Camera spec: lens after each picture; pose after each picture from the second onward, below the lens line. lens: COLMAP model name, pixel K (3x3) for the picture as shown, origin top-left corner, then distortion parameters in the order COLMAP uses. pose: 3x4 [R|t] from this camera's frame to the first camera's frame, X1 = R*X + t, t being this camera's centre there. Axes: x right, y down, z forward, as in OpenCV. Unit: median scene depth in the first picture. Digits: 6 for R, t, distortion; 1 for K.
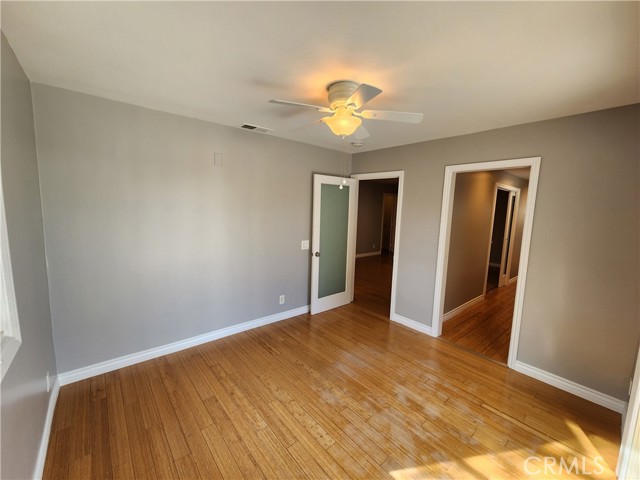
lens RADIAL K [[262.4, 0, 320.9], [0, 262.4, 241.6], [0, 0, 1]] dist [0.001687, -0.000753]
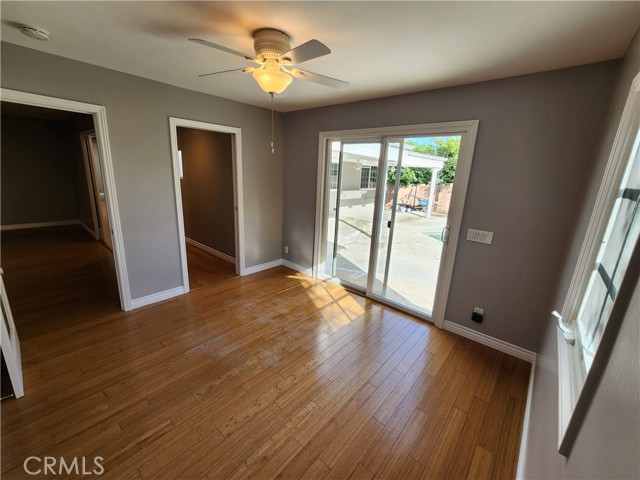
lens RADIAL K [[262.4, 0, 323.3], [0, 262.4, 237.4], [0, 0, 1]] dist [0.001687, -0.000753]
pose [[-0.145687, -0.281893, 0.948321, -0.830285], [0.076397, 0.952480, 0.294866, -0.154270], [-0.986377, 0.115407, -0.117228, 0.849590]]
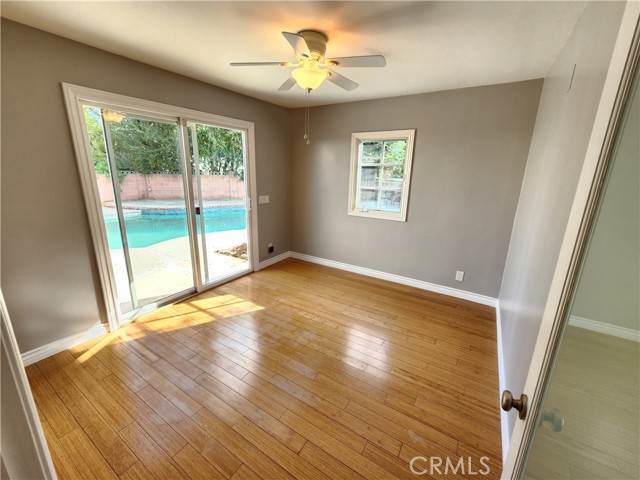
lens RADIAL K [[262.4, 0, 321.9], [0, 262.4, 239.3], [0, 0, 1]] dist [0.001687, -0.000753]
pose [[-0.952726, 0.019886, -0.303181, 0.308189], [-0.095397, 0.927815, 0.360635, -0.203451], [0.288467, 0.372509, -0.882056, 1.829457]]
